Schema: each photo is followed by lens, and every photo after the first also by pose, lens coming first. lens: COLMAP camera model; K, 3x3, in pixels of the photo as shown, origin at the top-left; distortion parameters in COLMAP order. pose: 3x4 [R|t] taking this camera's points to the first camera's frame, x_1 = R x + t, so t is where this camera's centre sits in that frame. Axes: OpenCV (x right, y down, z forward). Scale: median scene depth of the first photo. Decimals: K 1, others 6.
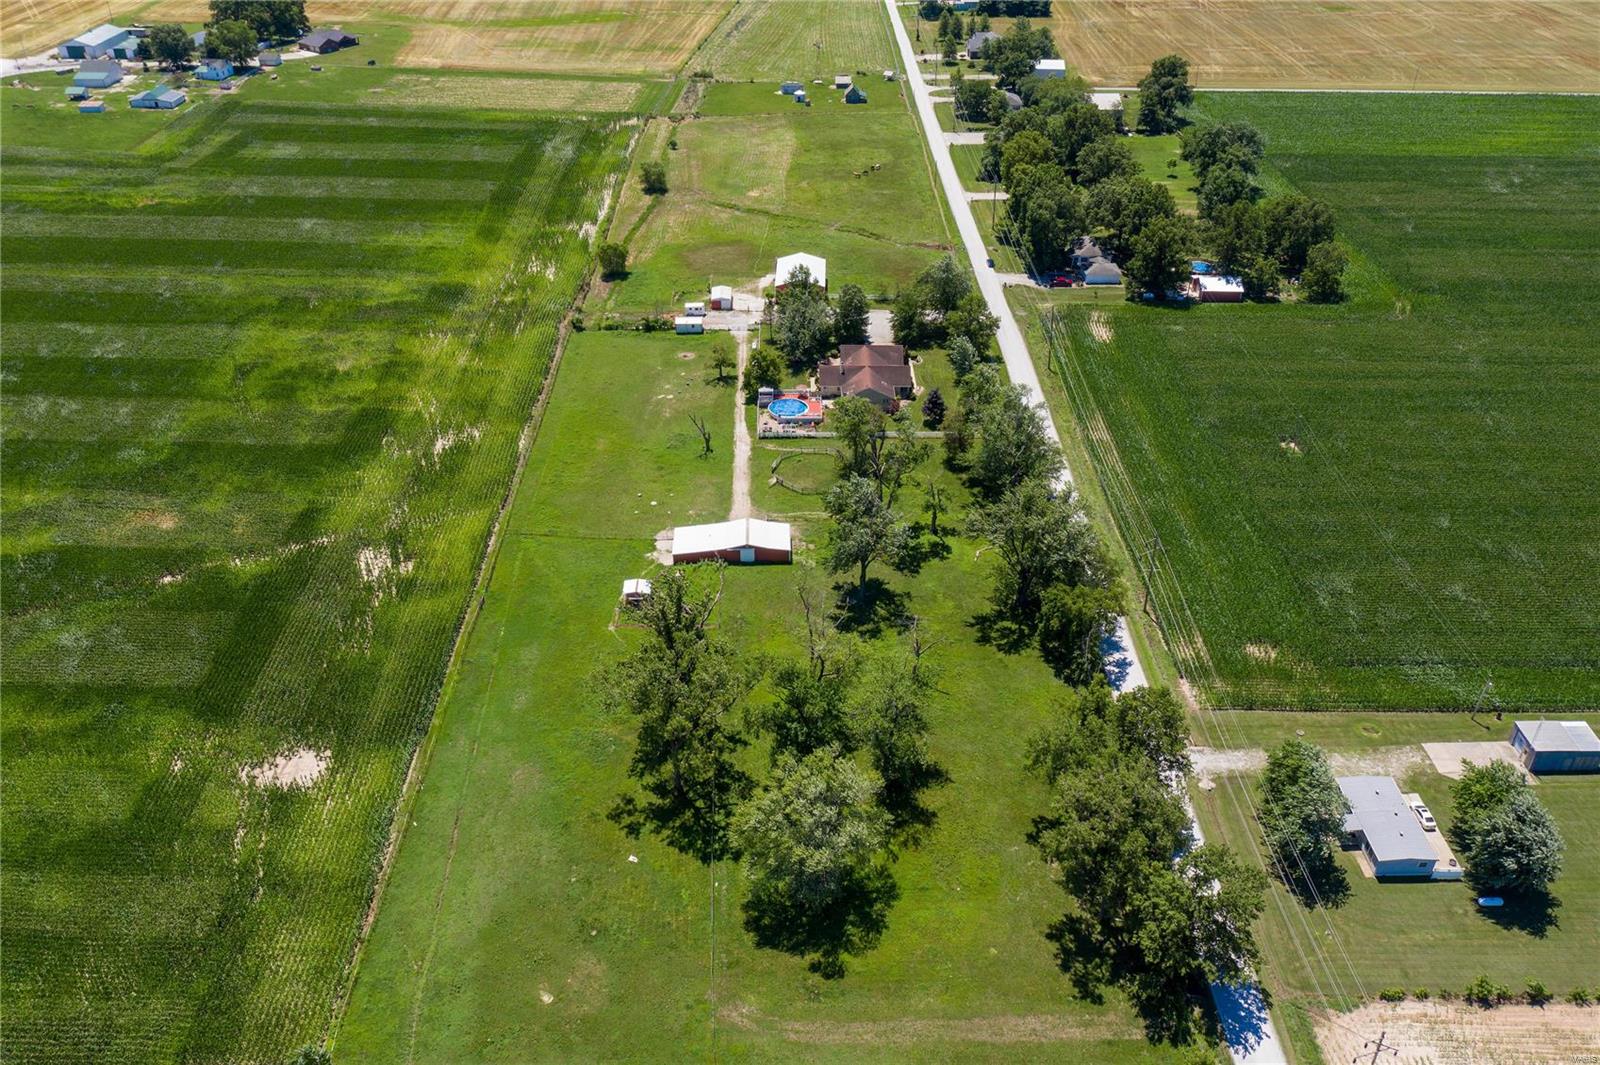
lens RADIAL K [[1242.1, 0, 810.4], [0, 1242.1, 531.3], [0, 0, 1]] dist [-0.012780, 0.005495]
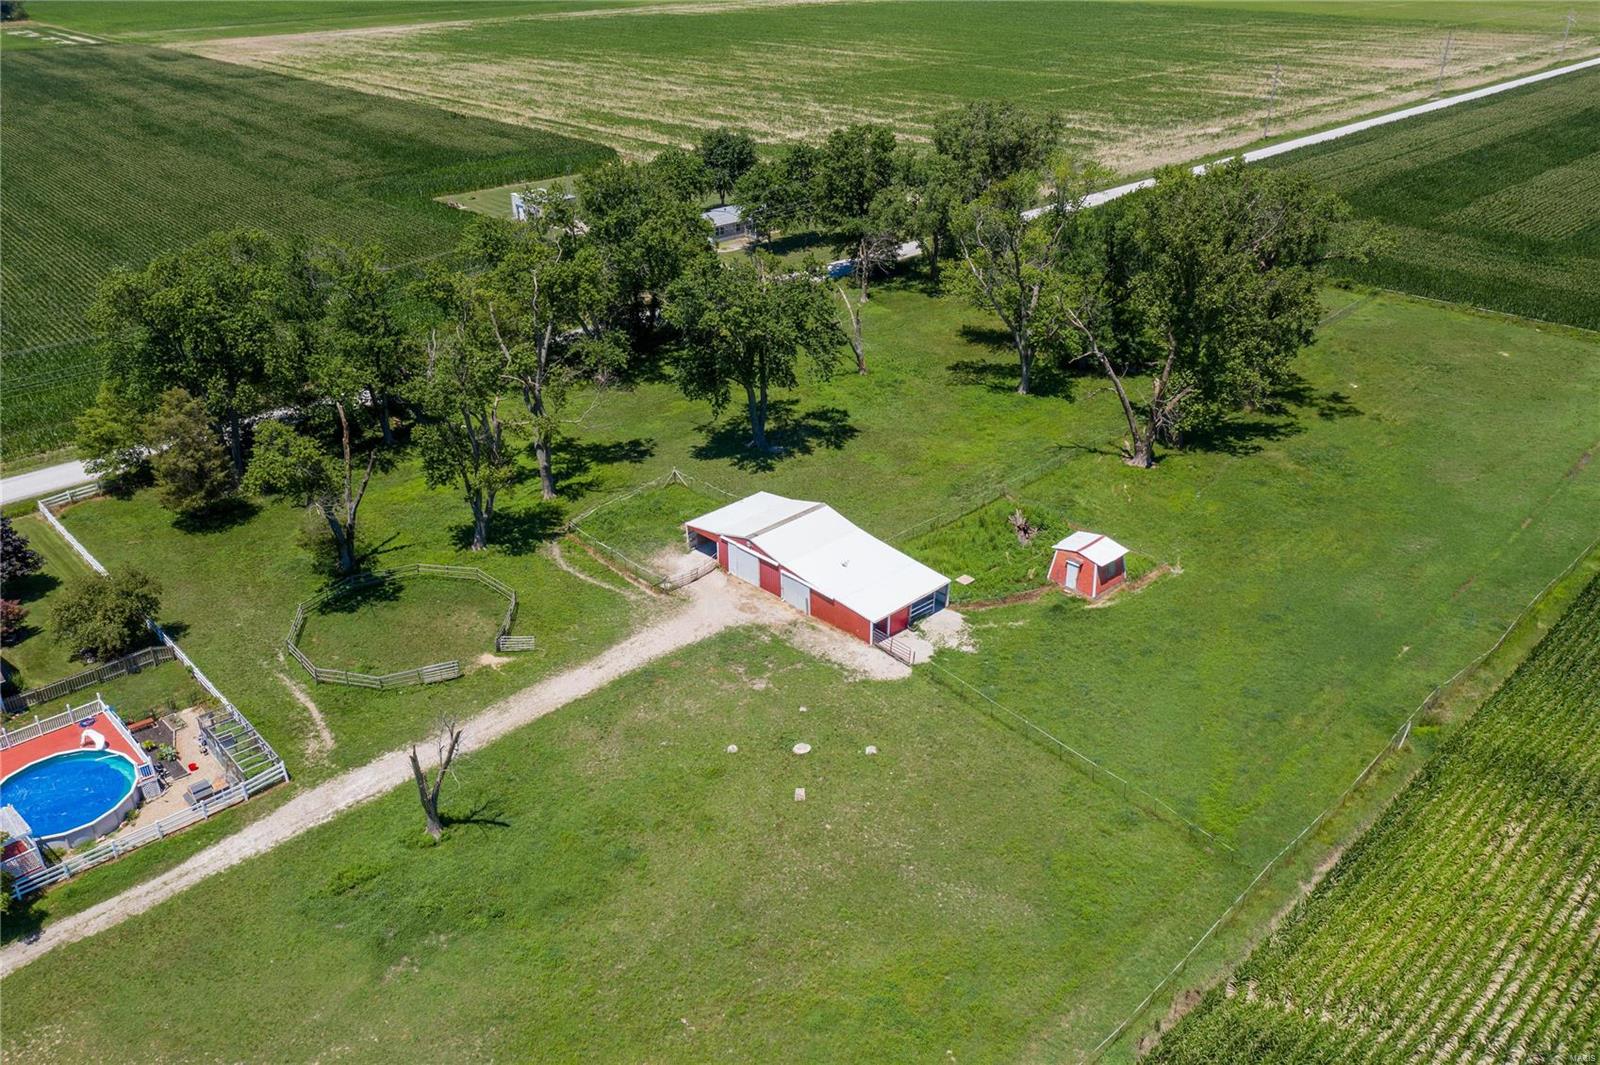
lens RADIAL K [[1261.4, 0, 795.2], [0, 1261.4, 536.1], [0, 0, 1]] dist [-0.016060, -0.006948]
pose [[-0.676019, -0.332569, 0.657569, -0.243918], [0.409577, 0.572242, 0.710483, -0.219924], [-0.612573, 0.749625, -0.250634, 0.776827]]
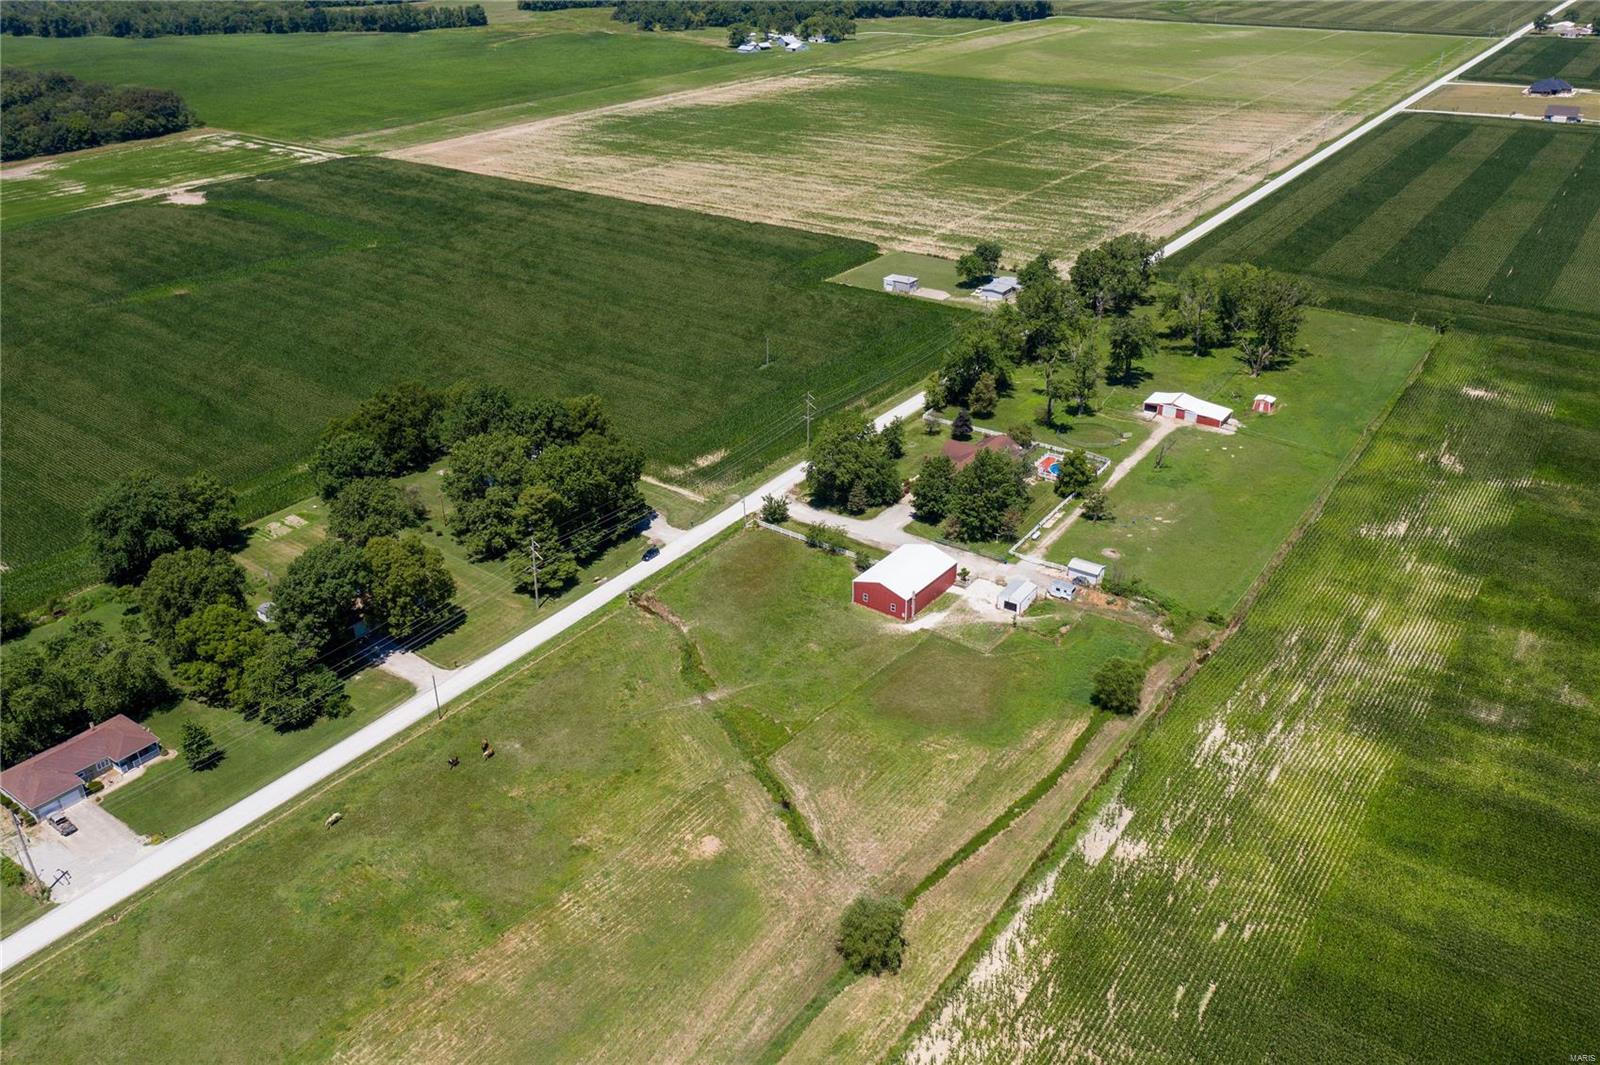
lens RADIAL K [[1253.4, 0, 800.0], [0, 1253.4, 532.5], [0, 0, 1]] dist [-0.015041, 0.010776]
pose [[-0.805782, -0.268159, 0.528021, -0.359257], [0.335358, 0.528259, 0.780050, -0.852438], [-0.488109, 0.805626, -0.335732, 1.285106]]
